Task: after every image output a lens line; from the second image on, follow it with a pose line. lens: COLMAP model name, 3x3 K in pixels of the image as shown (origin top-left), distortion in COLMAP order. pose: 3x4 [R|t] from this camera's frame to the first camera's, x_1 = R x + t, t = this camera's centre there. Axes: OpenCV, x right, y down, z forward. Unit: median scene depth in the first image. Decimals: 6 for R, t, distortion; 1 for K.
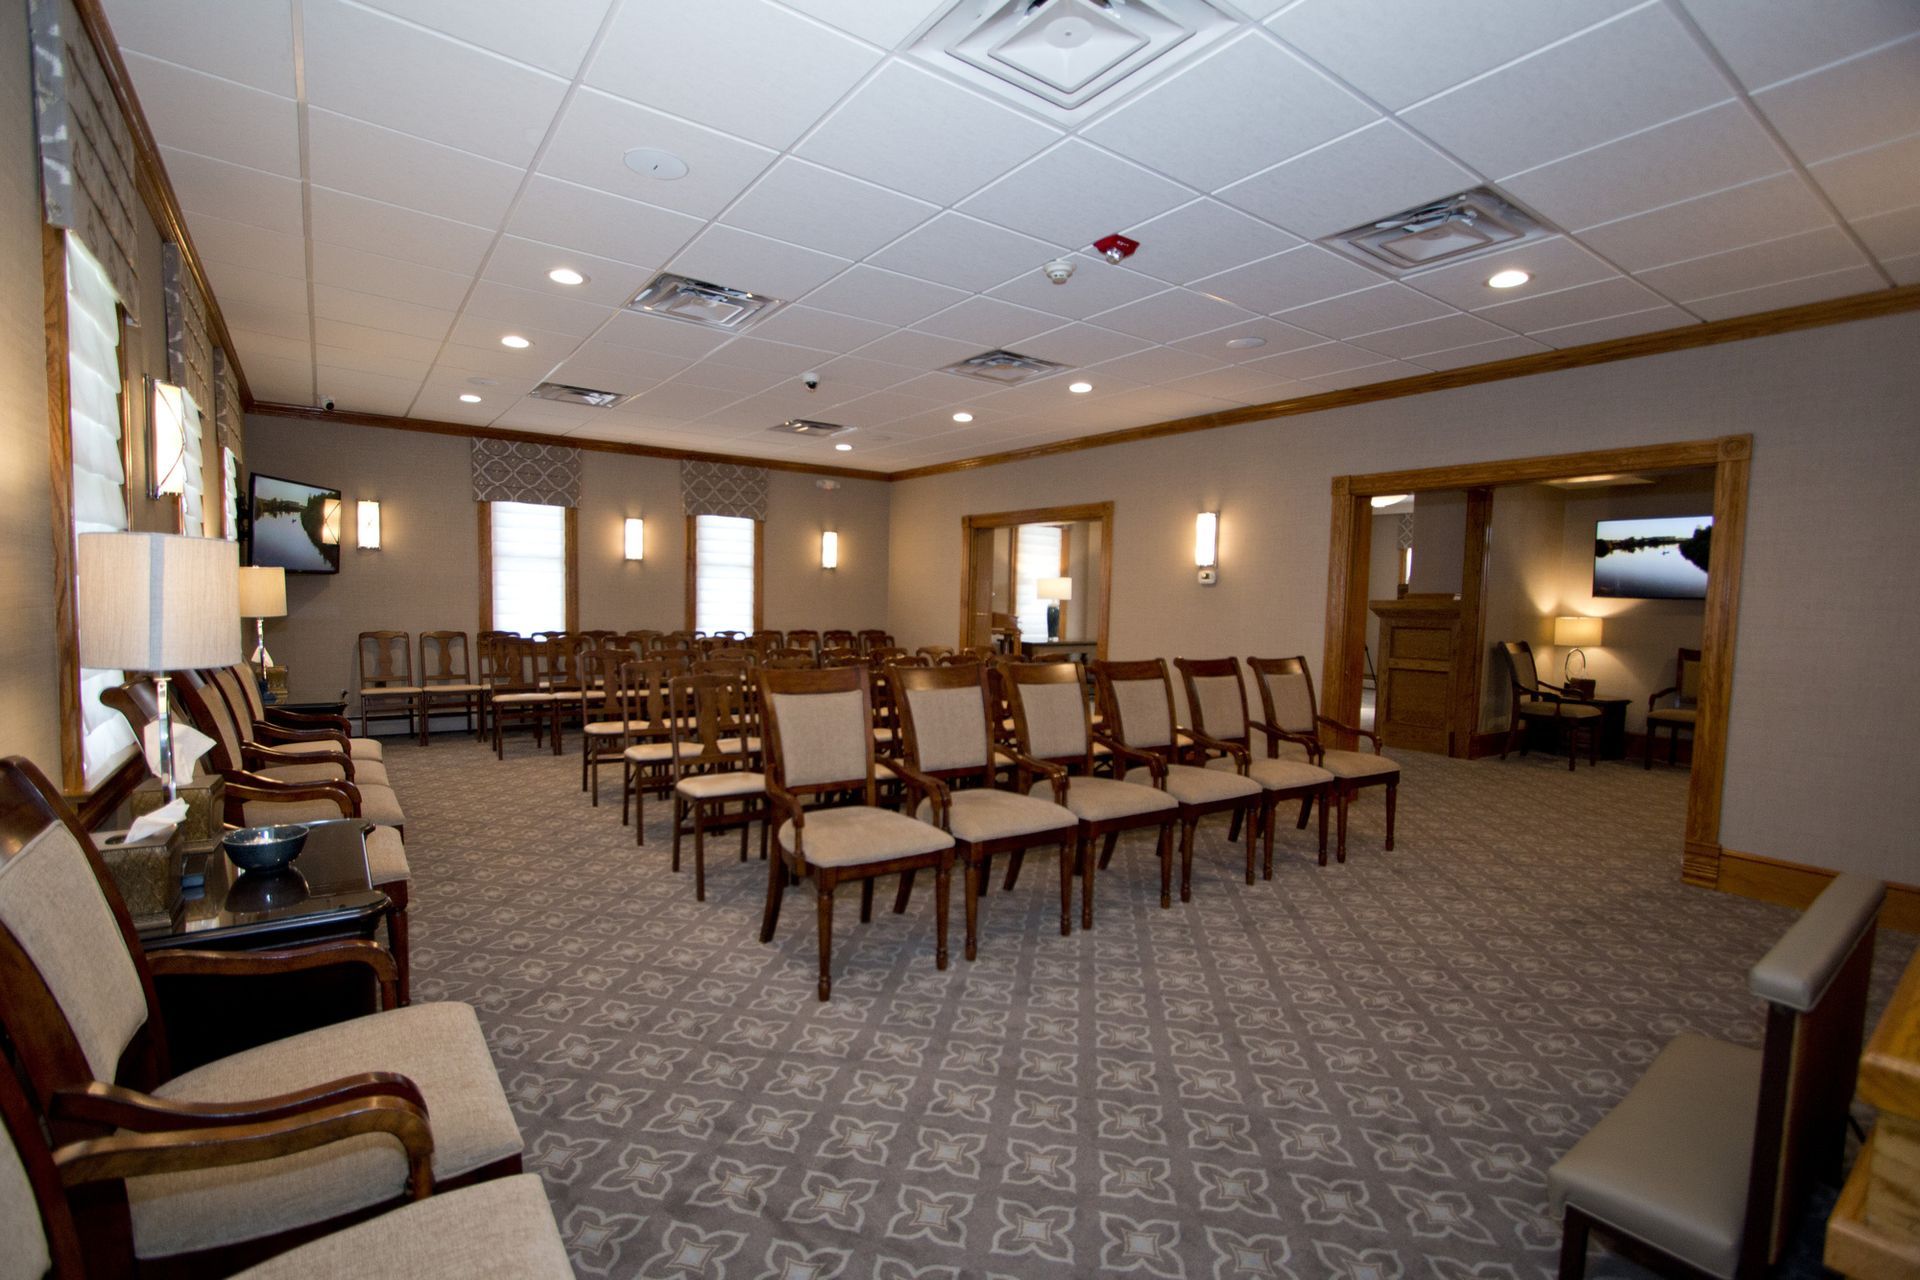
lens RADIAL K [[839.4, 0, 955.9], [0, 839.4, 642.2], [0, 0, 1]] dist [-0.017515, -0.000485]
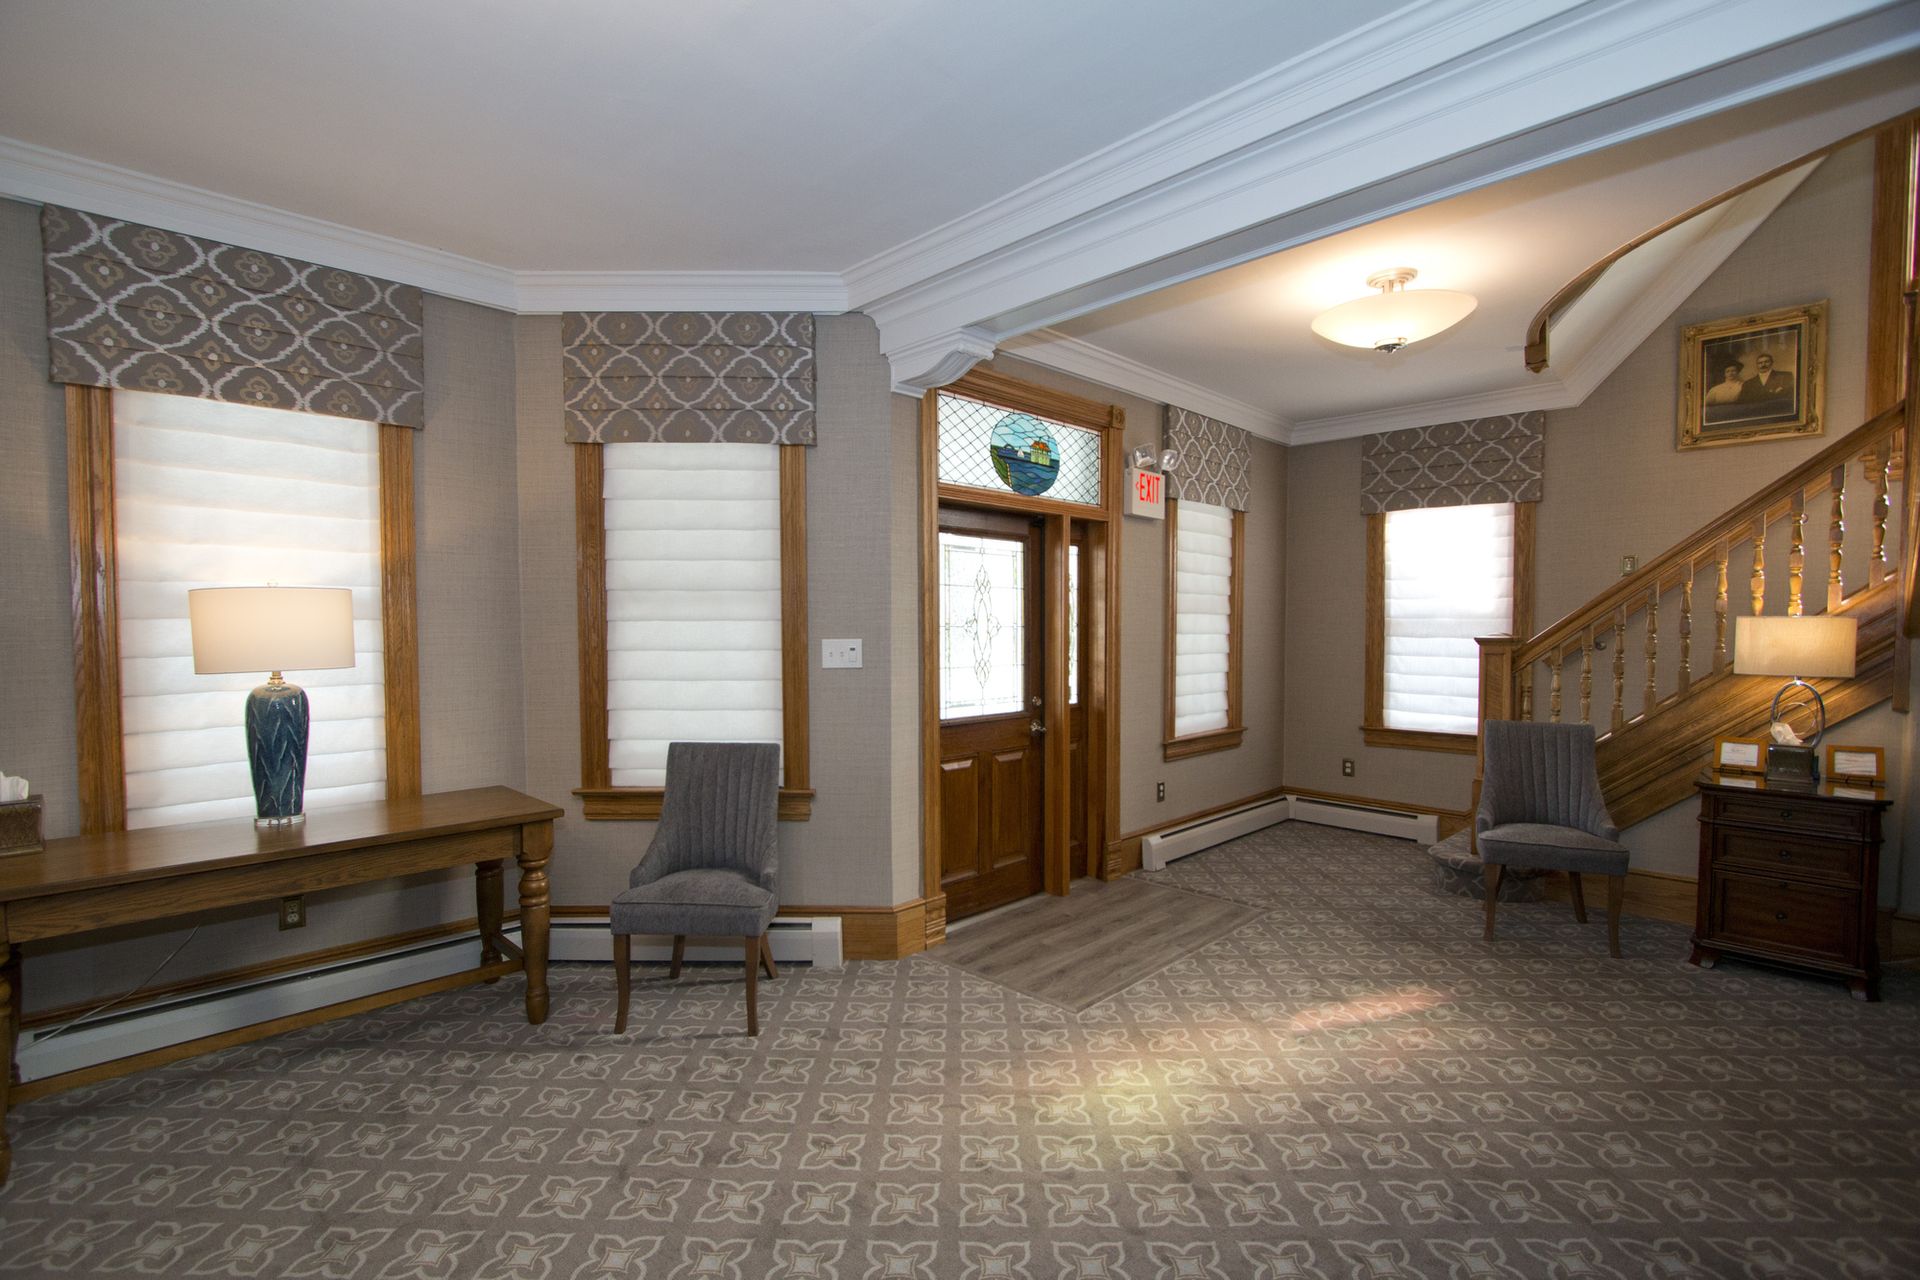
lens RADIAL K [[851.9, 0, 931.2], [0, 851.9, 660.0], [0, 0, 1]] dist [-0.029566, 0.002811]
pose [[0.989440, -0.034103, 0.140873, 0.406908], [0.037845, 0.998996, -0.023969, -0.064476], [-0.139914, 0.029047, 0.989737, 1.005818]]
